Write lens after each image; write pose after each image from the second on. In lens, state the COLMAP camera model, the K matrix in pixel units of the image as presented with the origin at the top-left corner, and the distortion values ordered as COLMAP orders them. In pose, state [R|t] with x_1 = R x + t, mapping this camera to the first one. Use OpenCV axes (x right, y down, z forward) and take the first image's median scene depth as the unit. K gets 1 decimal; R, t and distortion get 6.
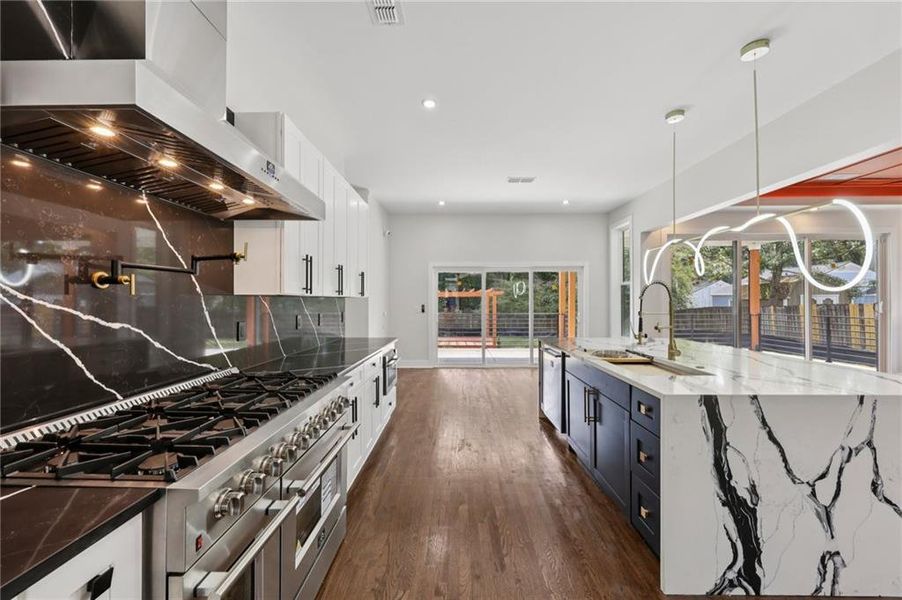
lens RADIAL K [[362.7, 0, 450.4], [0, 362.7, 303.2], [0, 0, 1]] dist [0.000236, 0.000188]
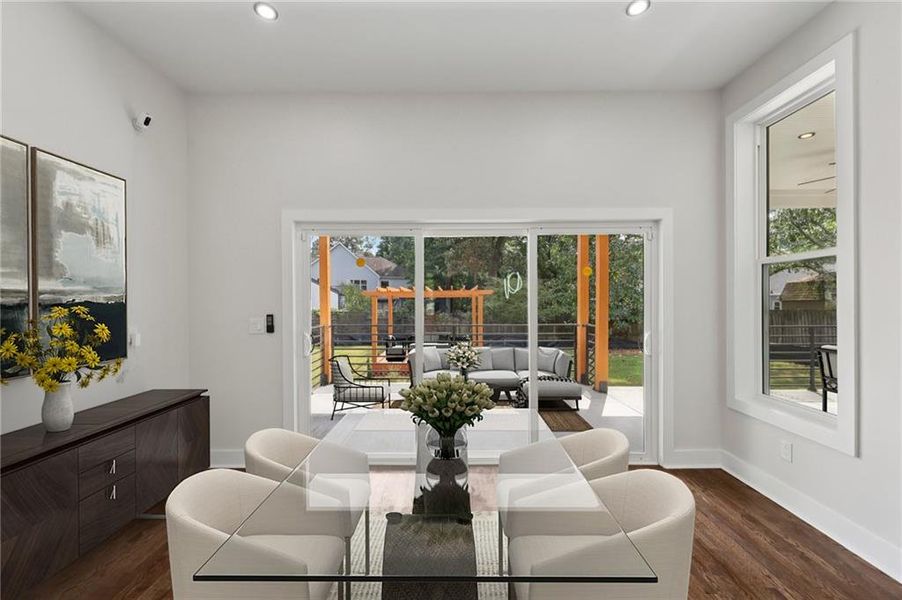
lens RADIAL K [[362.7, 0, 450.4], [0, 362.7, 303.2], [0, 0, 1]] dist [0.000236, 0.000188]
pose [[0.999981, -0.001910, 0.005815, 0.344920], [0.001937, 0.999987, -0.004761, -0.015096], [-0.005806, 0.004772, 0.999972, 1.598040]]
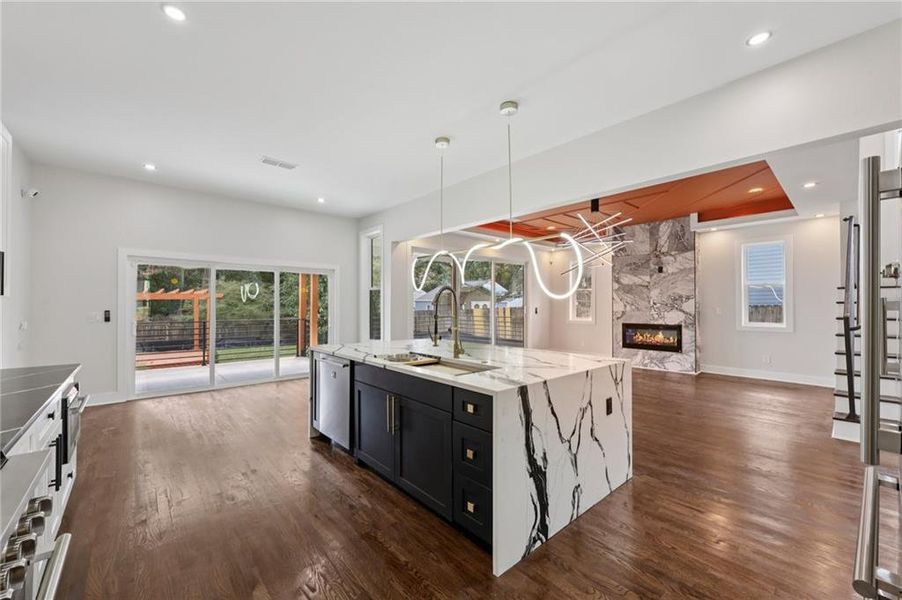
lens RADIAL K [[362.7, 0, 450.4], [0, 362.7, 303.2], [0, 0, 1]] dist [0.000236, 0.000188]
pose [[0.738660, 0.006119, 0.674051, -0.160731], [0.001807, 0.999937, -0.011057, 0.000005], [-0.674076, 0.009385, 0.738602, 0.190532]]
